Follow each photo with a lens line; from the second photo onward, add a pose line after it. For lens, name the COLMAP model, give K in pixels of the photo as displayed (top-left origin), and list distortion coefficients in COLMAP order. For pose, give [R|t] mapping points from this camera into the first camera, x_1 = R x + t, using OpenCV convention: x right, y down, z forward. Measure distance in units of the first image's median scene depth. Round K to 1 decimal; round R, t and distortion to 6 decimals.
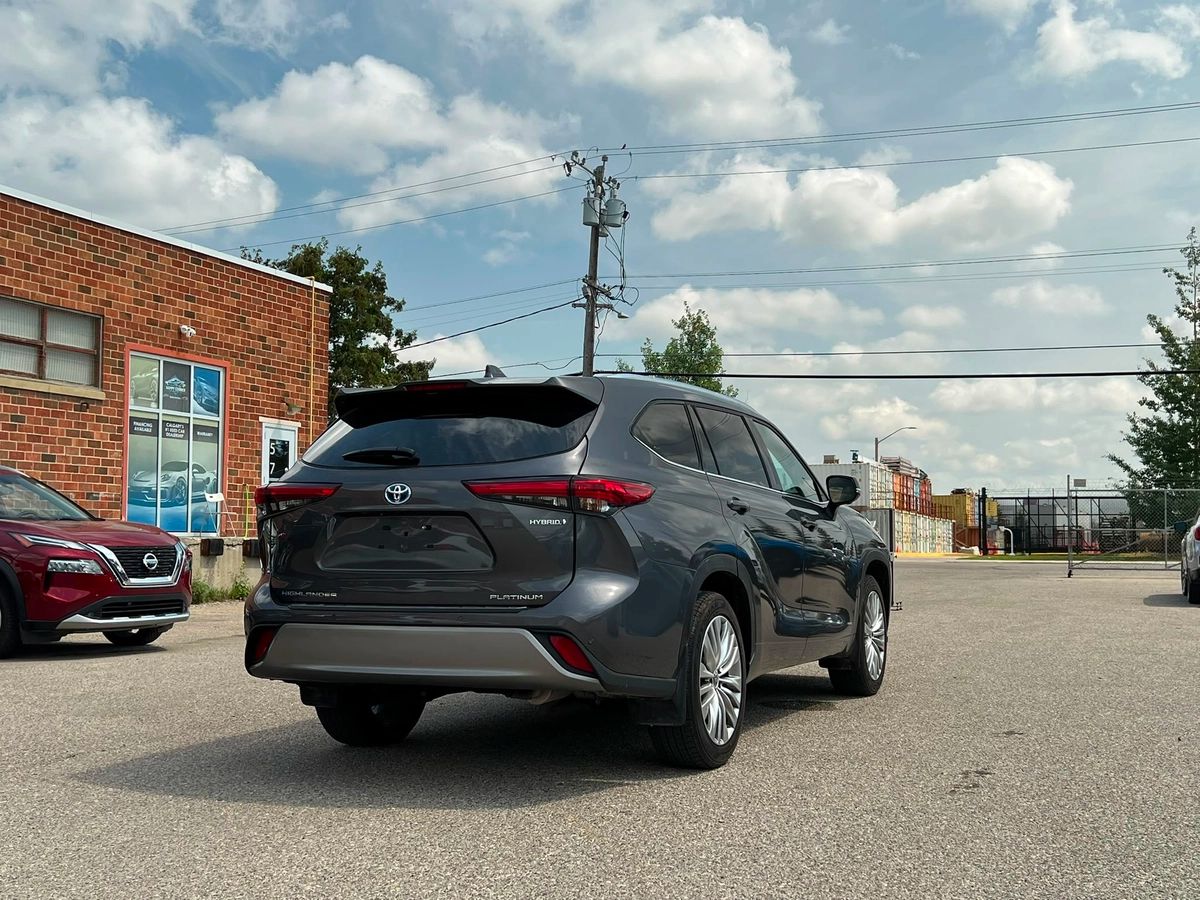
lens RADIAL K [[1397.0, 0, 610.5], [0, 1397.0, 452.4], [0, 0, 1]] dist [0.063087, 0.000000]
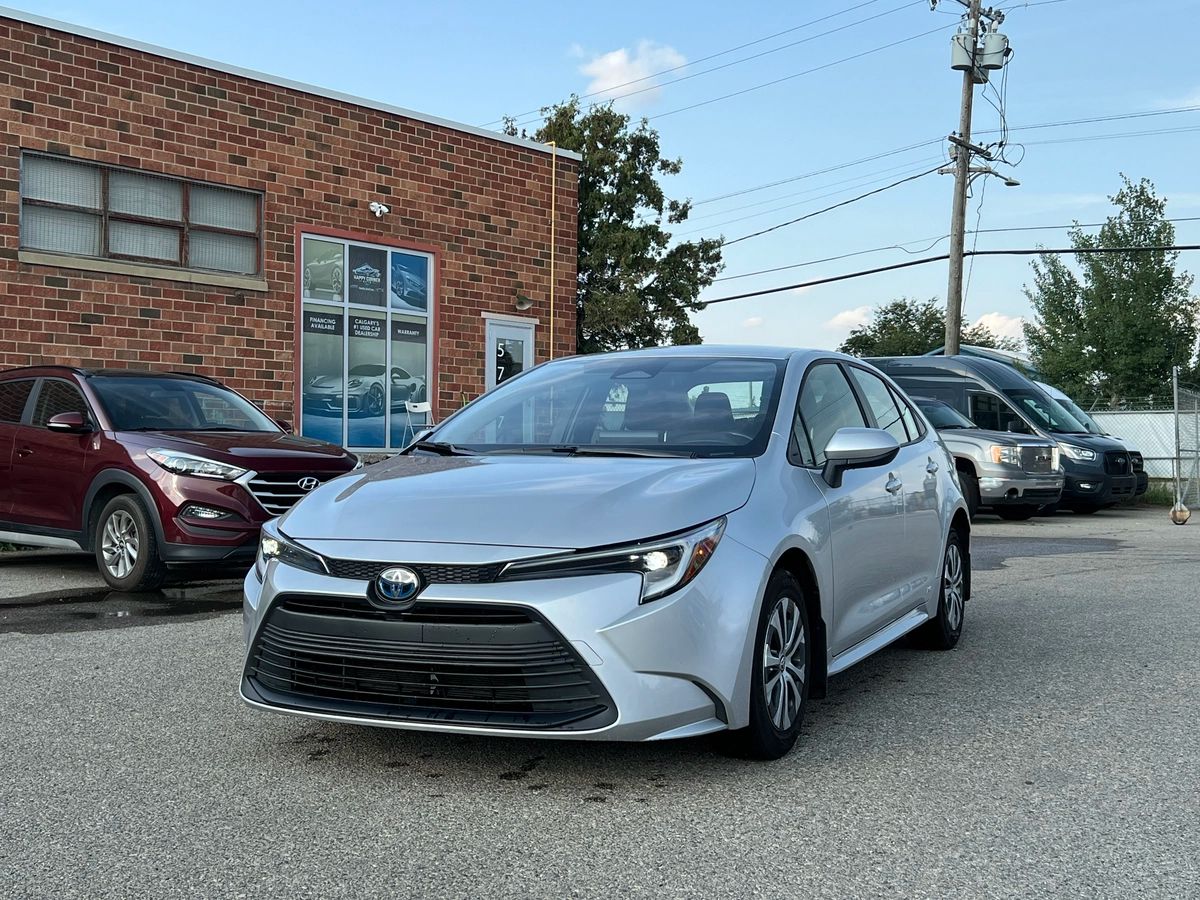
lens RADIAL K [[1397.0, 0, 620.3], [0, 1397.0, 437.2], [0, 0, 1]] dist [0.063087, 0.000000]
pose [[0.939078, -0.000164, -0.343704, 0.116393], [0.015668, 0.998981, 0.042333, 0.015973], [0.343347, -0.045139, 0.938123, 0.243092]]
